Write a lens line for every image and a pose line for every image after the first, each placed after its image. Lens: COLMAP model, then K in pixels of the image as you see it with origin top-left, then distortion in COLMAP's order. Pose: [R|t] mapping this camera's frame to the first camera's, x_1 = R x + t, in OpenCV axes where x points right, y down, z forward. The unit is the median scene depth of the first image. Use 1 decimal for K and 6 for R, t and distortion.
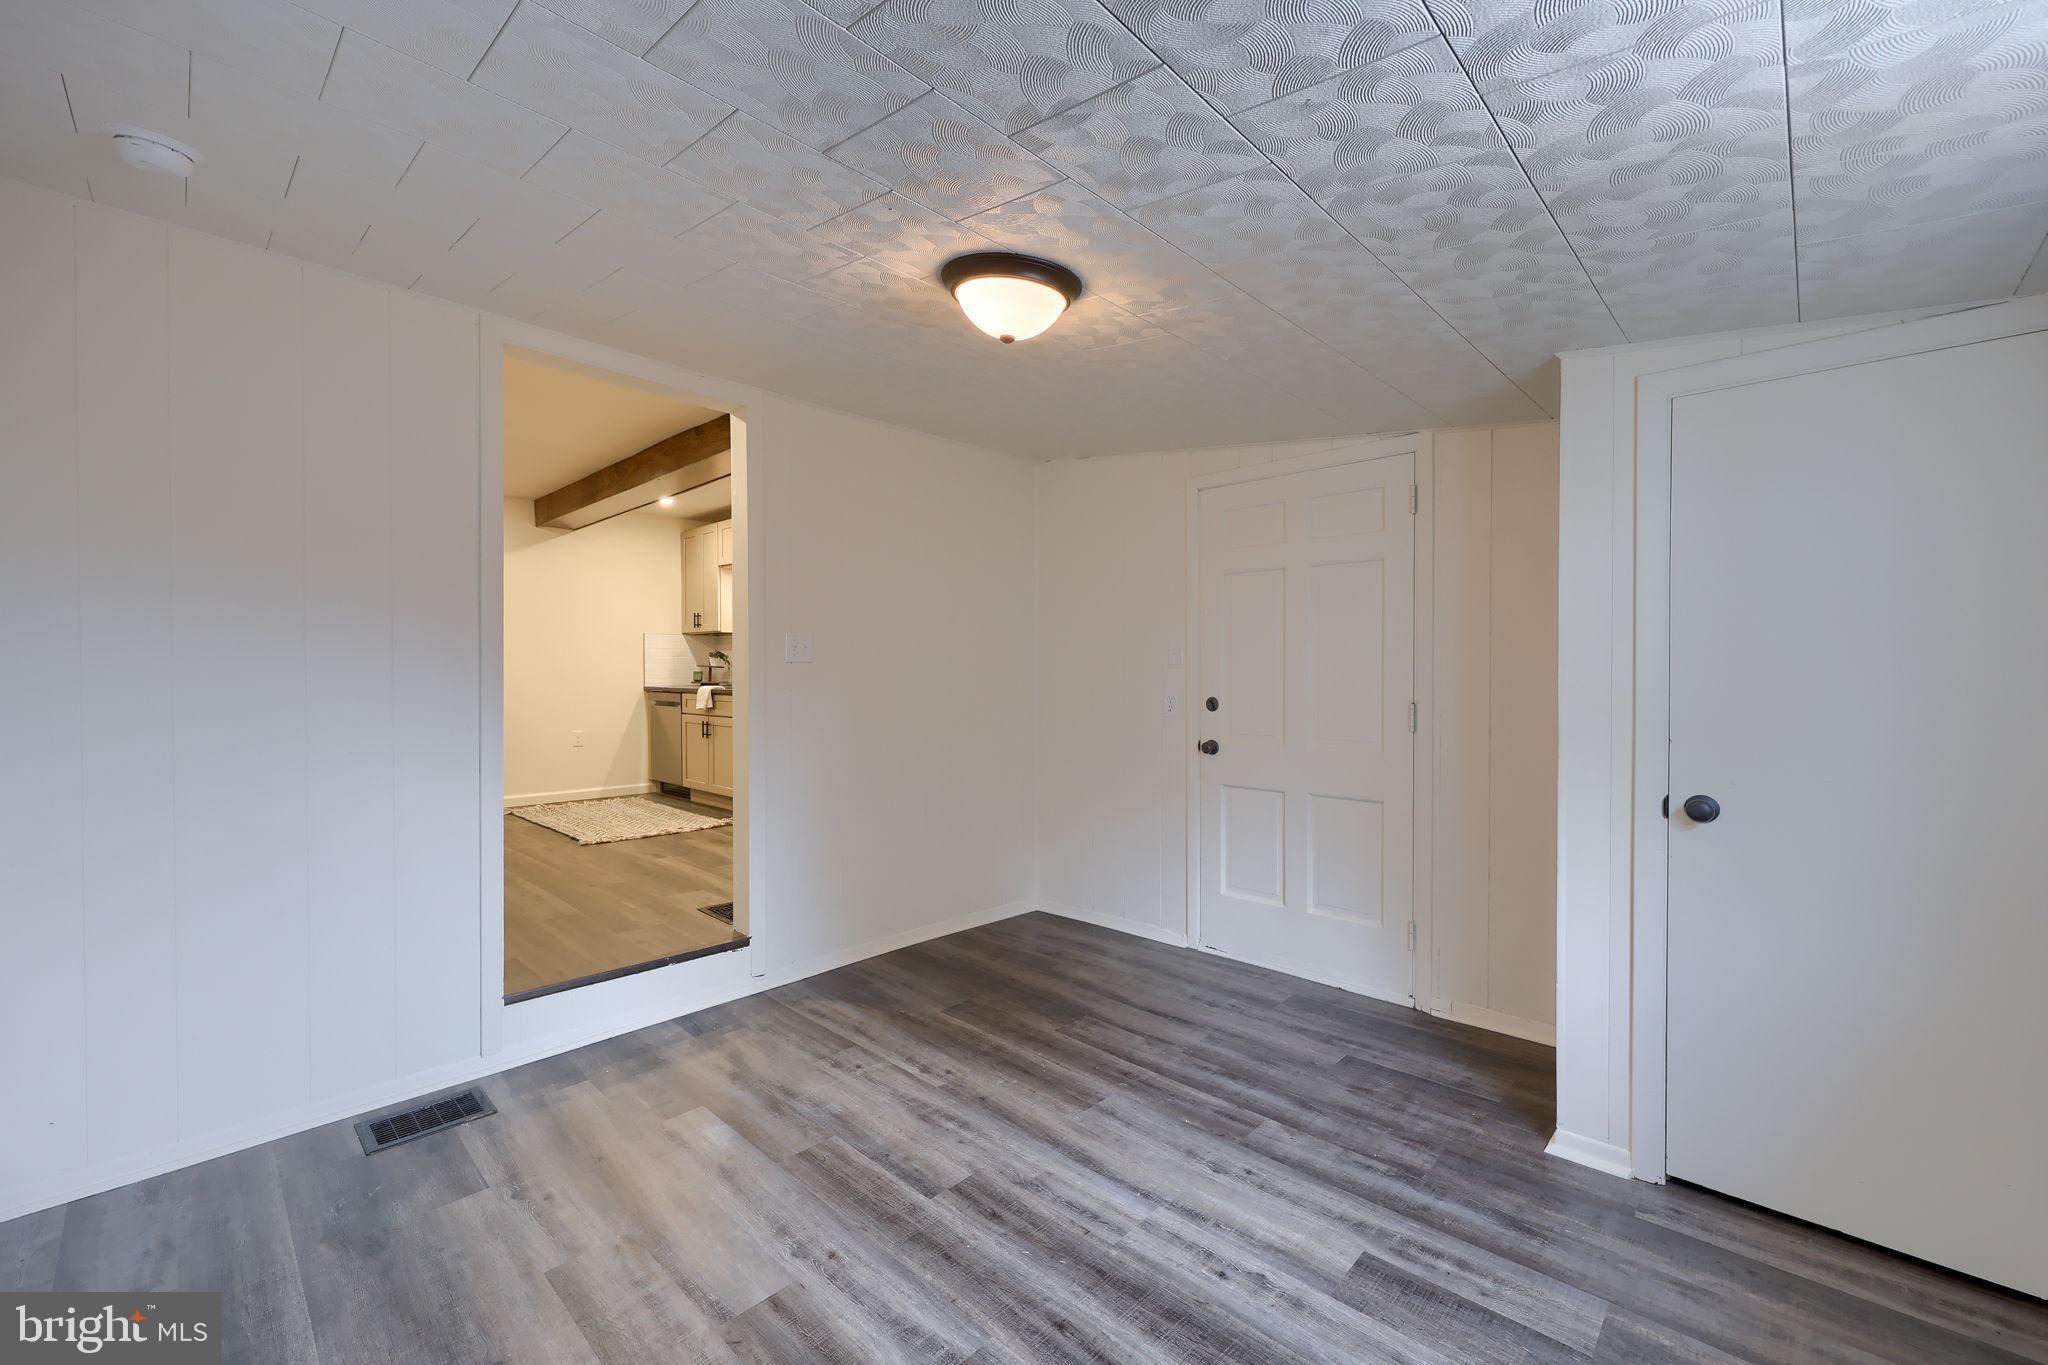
lens RADIAL K [[827.1, 0, 1024.0], [0, 827.1, 682.5], [0, 0, 1]] dist [-0.001654, -0.000003]
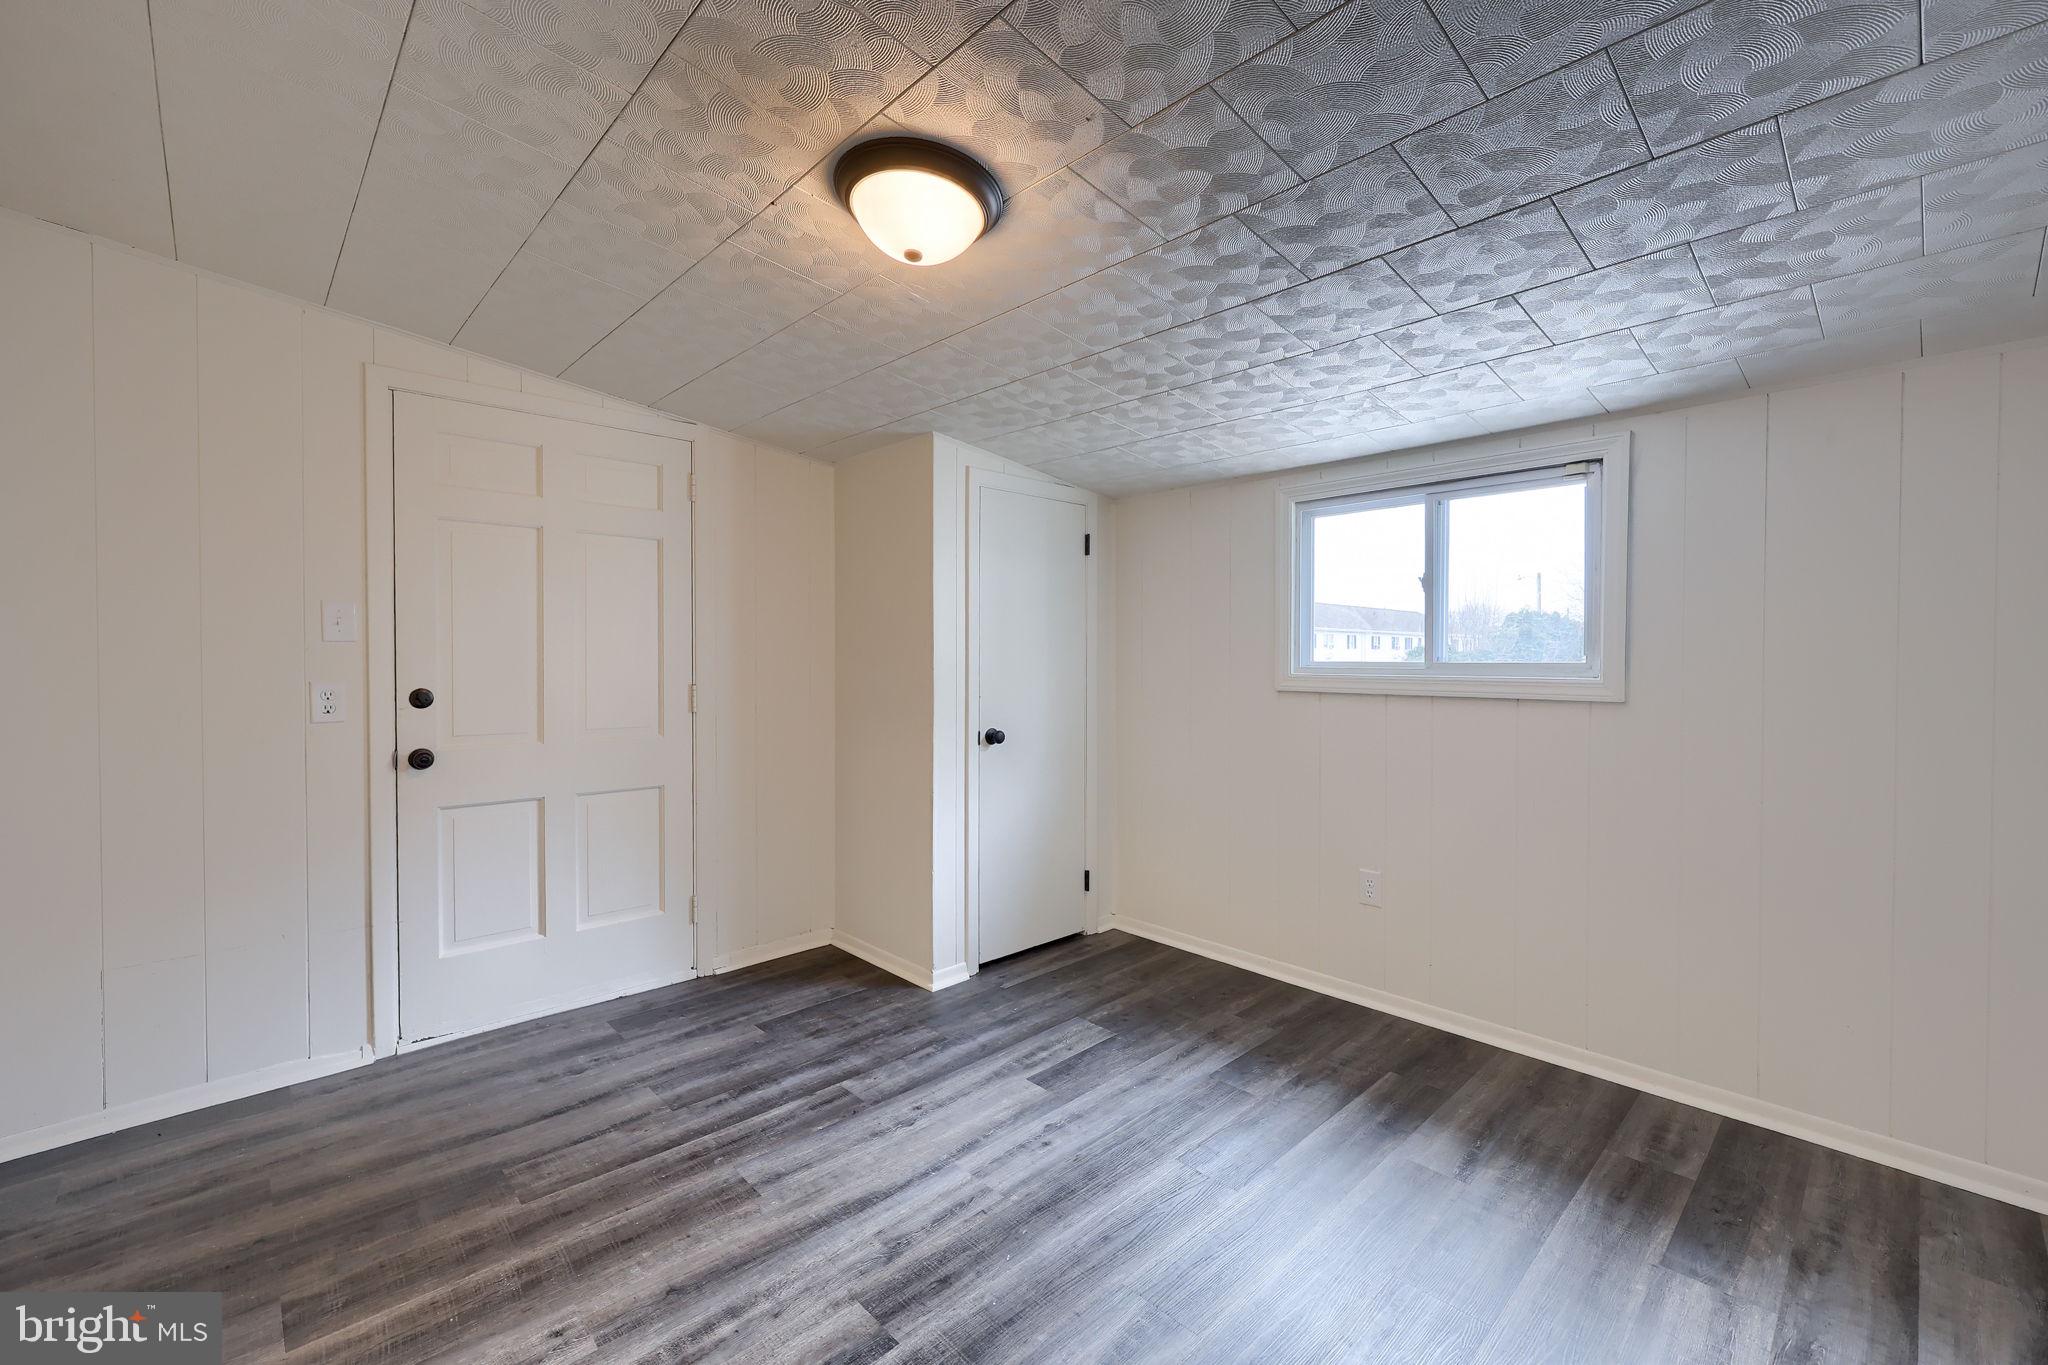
lens RADIAL K [[829.5, 0, 1021.8], [0, 829.5, 666.4], [0, 0, 1]] dist [0.000266, 0.000338]
pose [[0.057252, -0.007415, 0.998332, -0.724399], [0.009833, 0.999928, 0.006863, -0.001650], [-0.998311, 0.009424, 0.057320, 0.701765]]
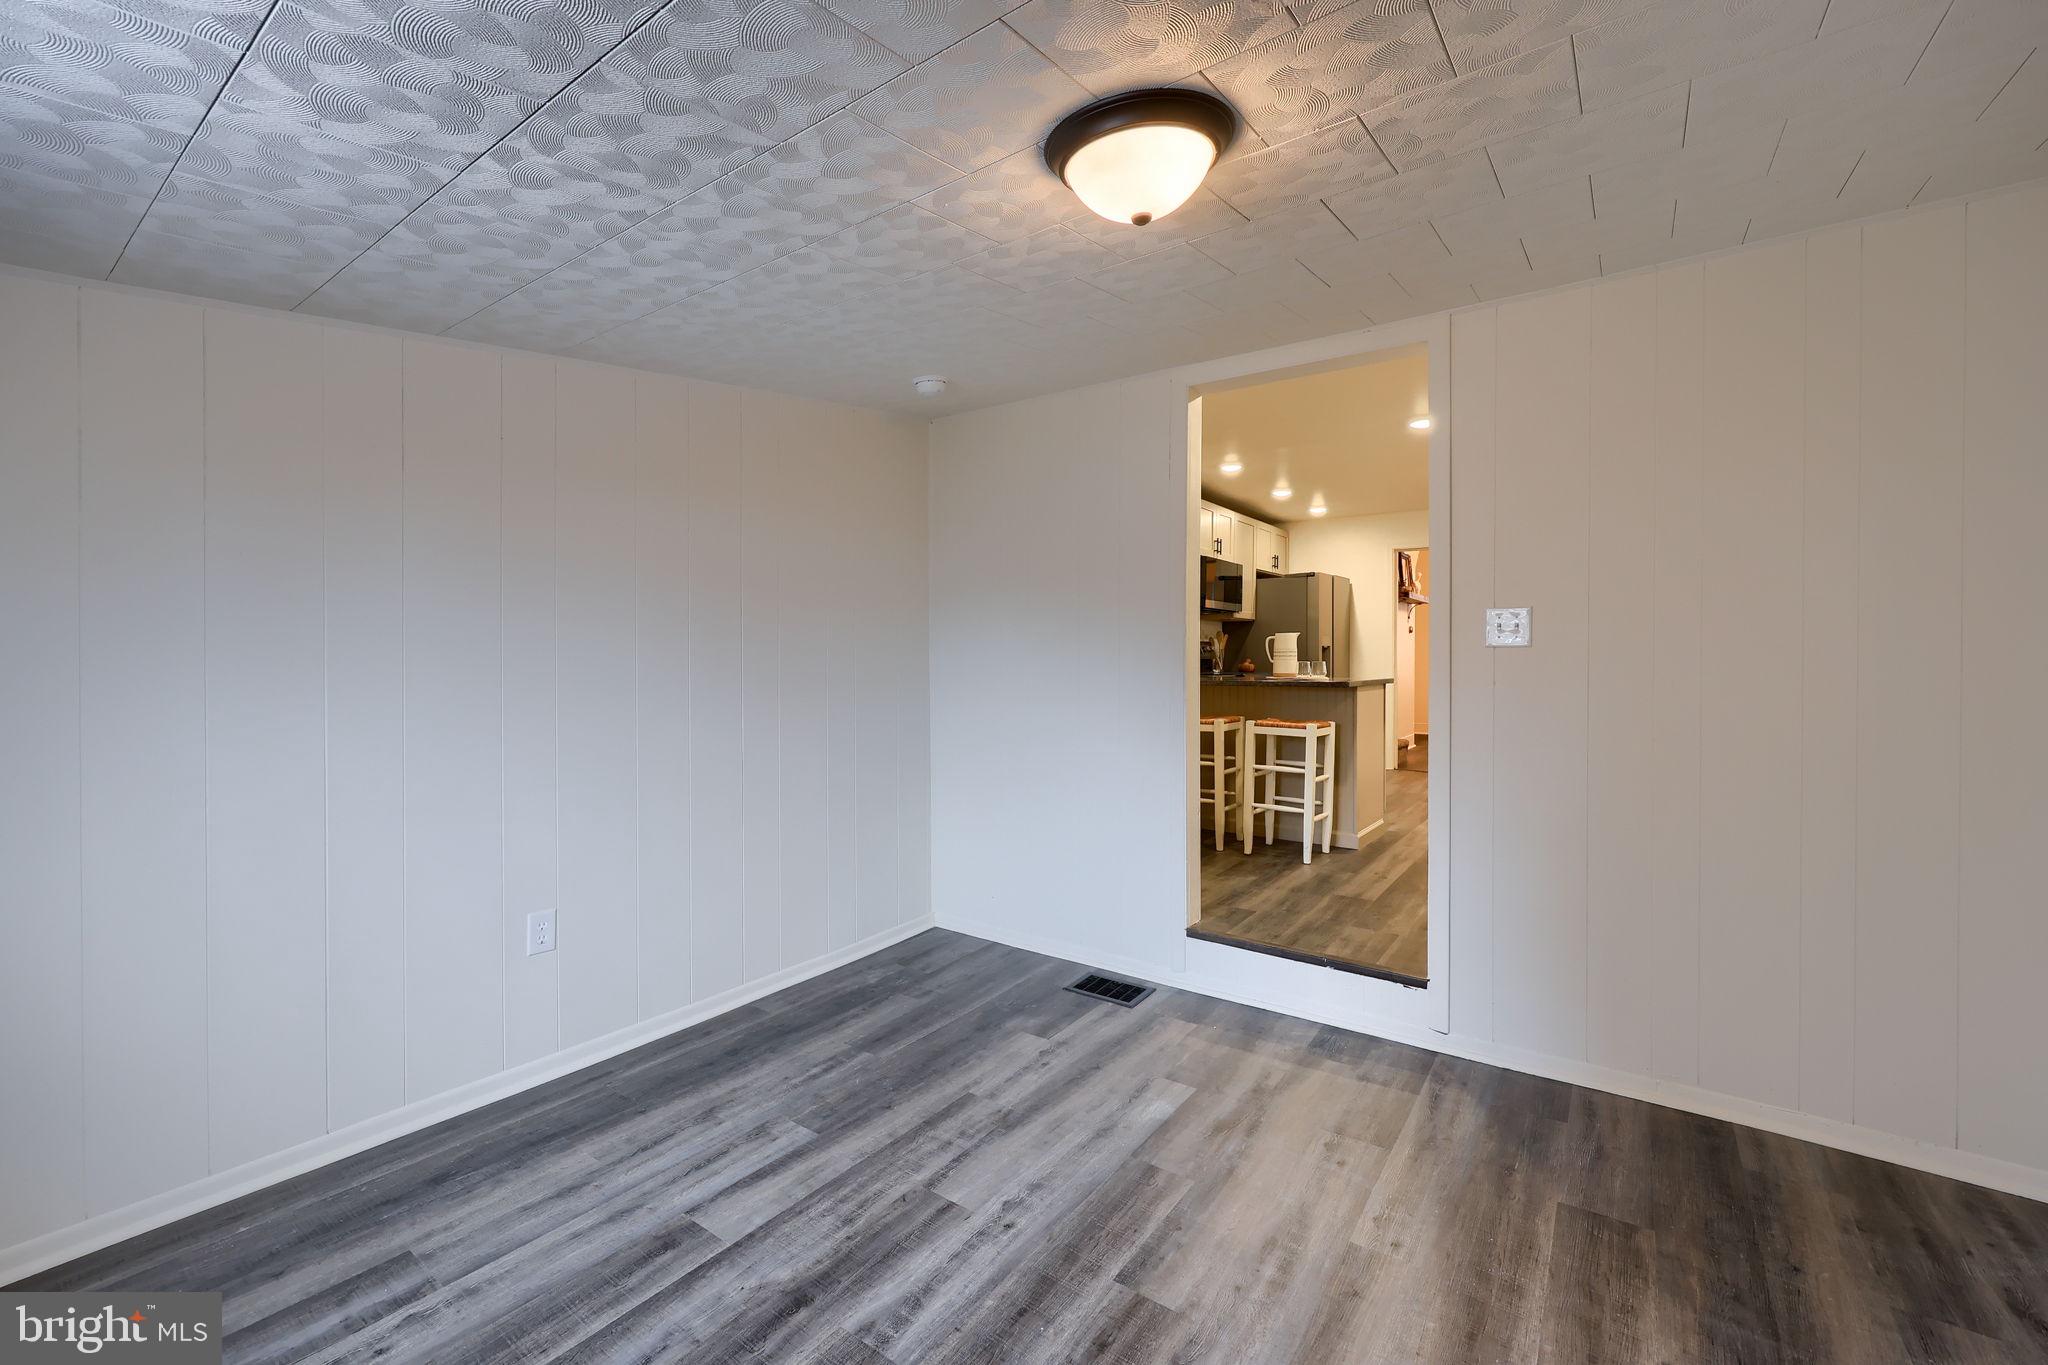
lens RADIAL K [[829.5, 0, 1021.8], [0, 829.5, 666.4], [0, 0, 1]] dist [0.000266, 0.000338]
pose [[0.136527, 0.009699, -0.990589, 0.604692], [-0.008178, 0.999929, 0.008663, -0.016405], [0.990603, 0.006919, 0.136596, 0.656738]]
